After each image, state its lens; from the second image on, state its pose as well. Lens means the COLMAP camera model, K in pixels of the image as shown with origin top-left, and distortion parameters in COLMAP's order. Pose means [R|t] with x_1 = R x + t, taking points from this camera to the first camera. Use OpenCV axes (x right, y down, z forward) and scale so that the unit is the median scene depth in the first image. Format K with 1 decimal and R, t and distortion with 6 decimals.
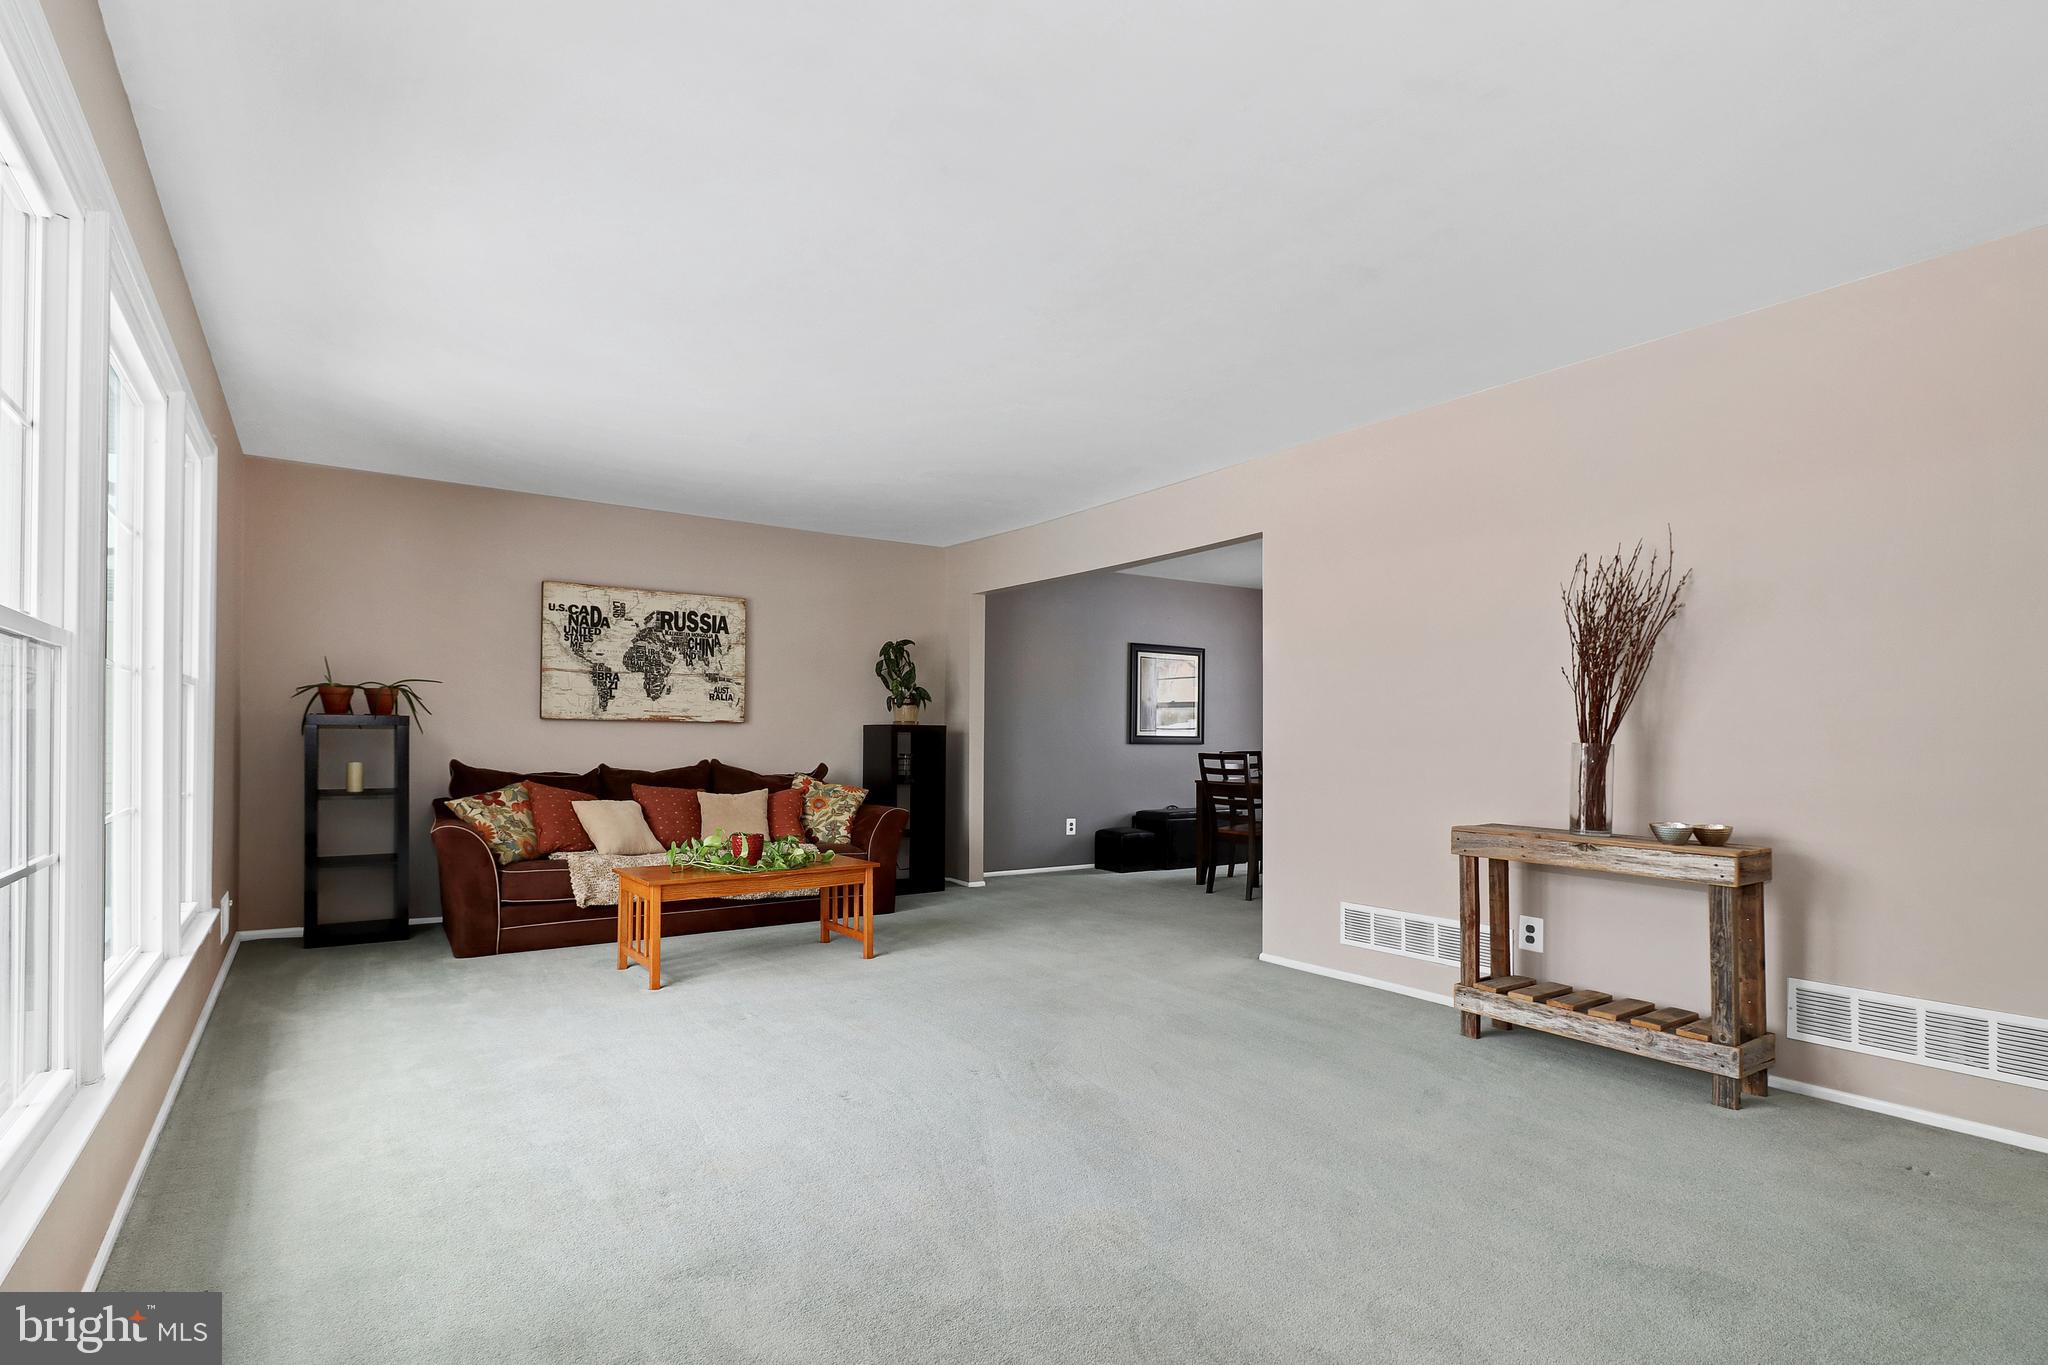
lens RADIAL K [[989.4, 0, 1032.8], [0, 989.4, 734.0], [0, 0, 1]] dist [0.001783, -0.005429]
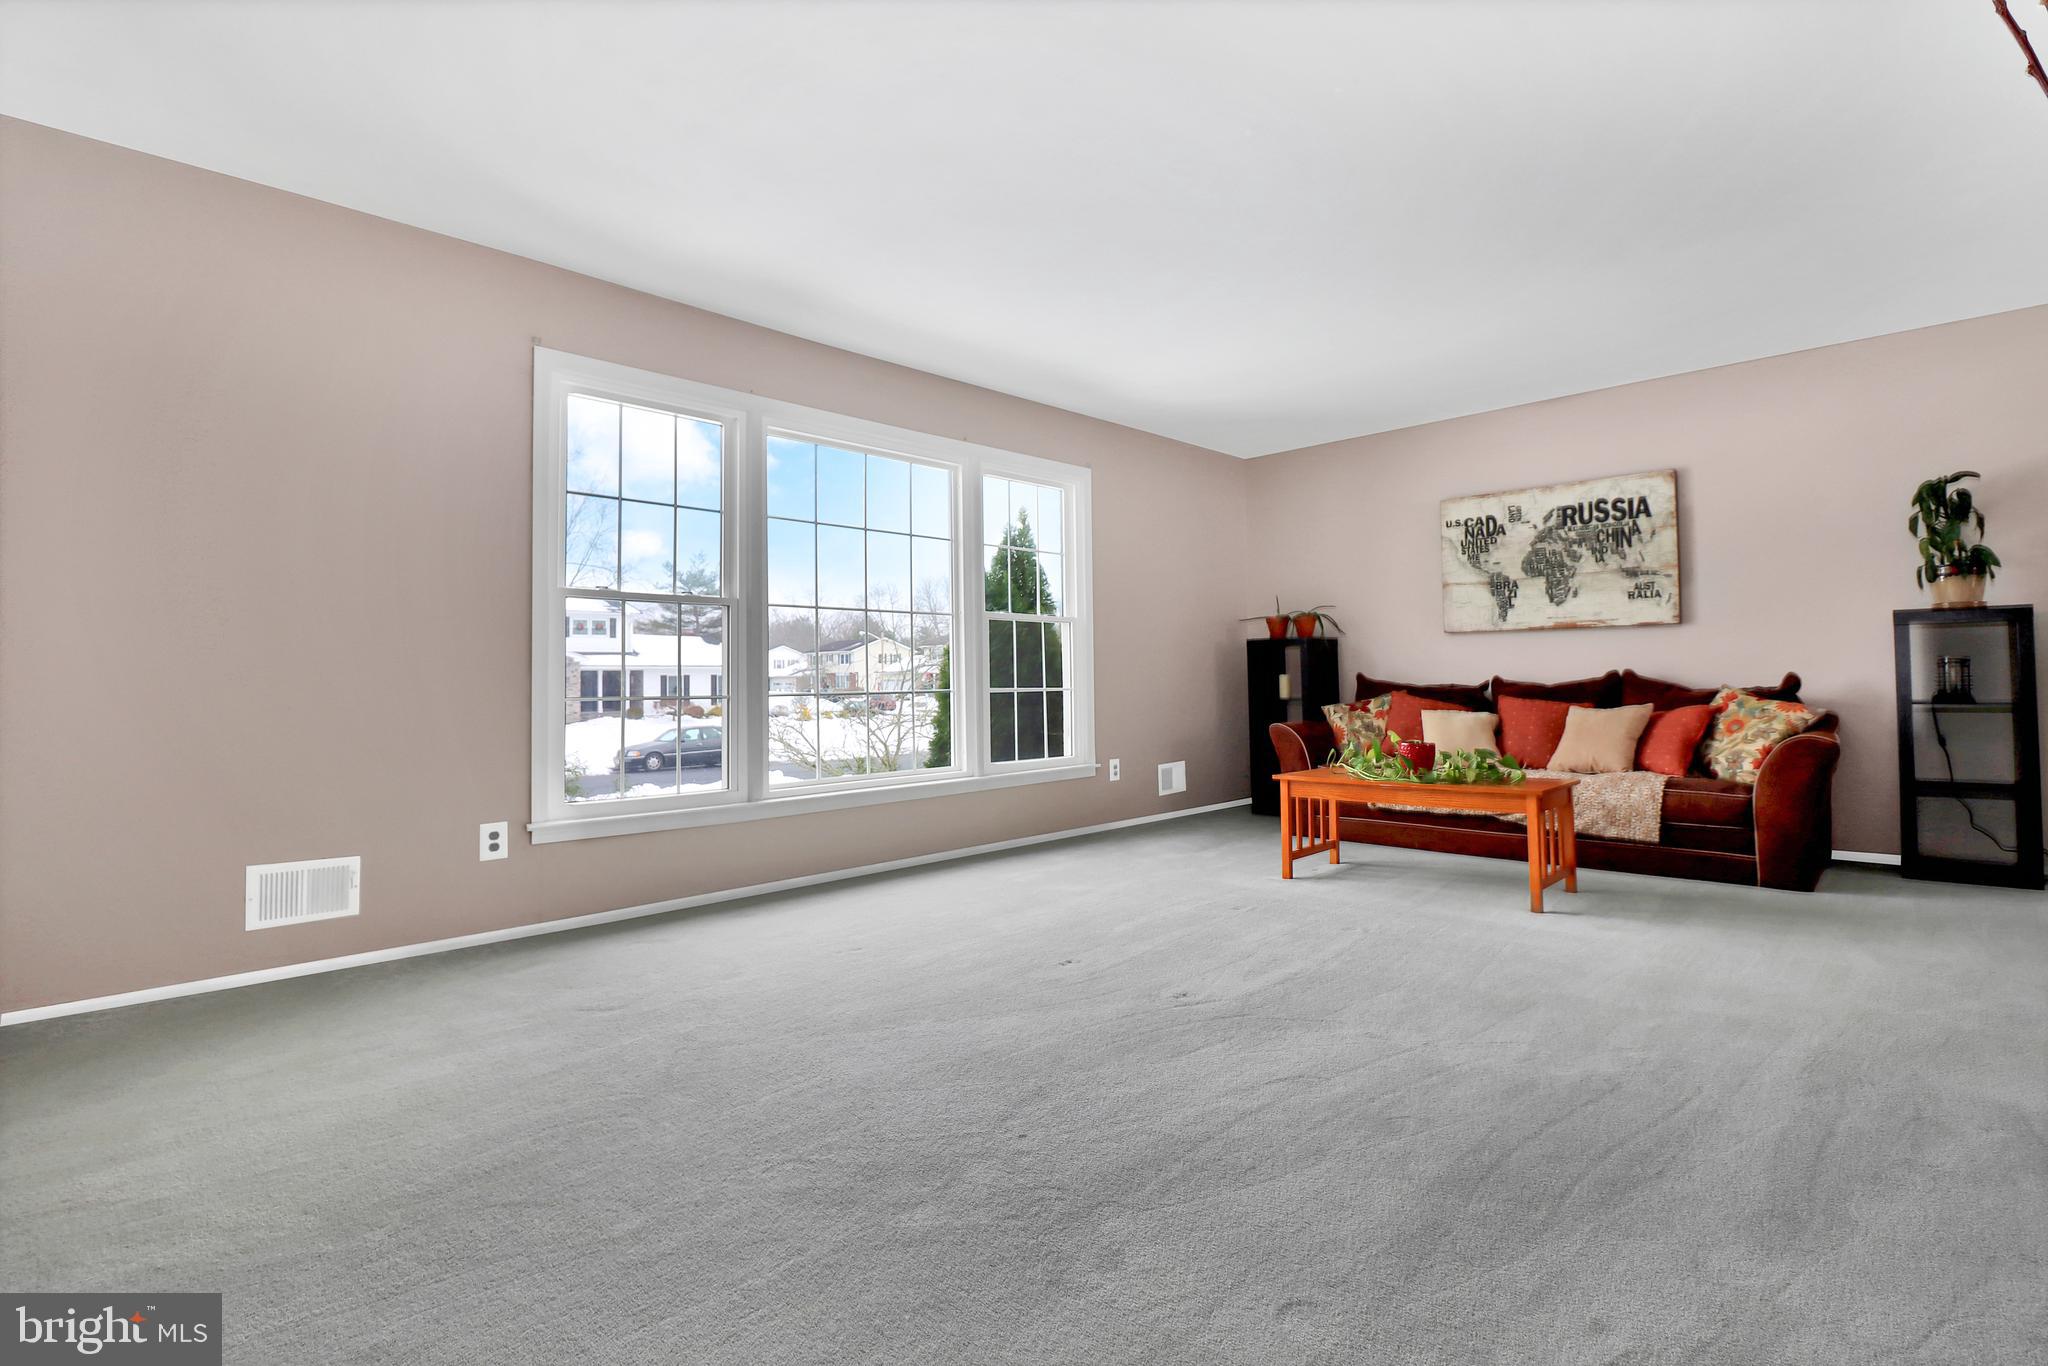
lens RADIAL K [[989.4, 0, 1036.5], [0, 989.4, 690.4], [0, 0, 1]] dist [0.001783, -0.005429]
pose [[0.185805, 0.006736, -0.982564, 0.428164], [0.031371, 0.999426, 0.012784, 0.017501], [0.982086, -0.033200, 0.185487, 0.354880]]
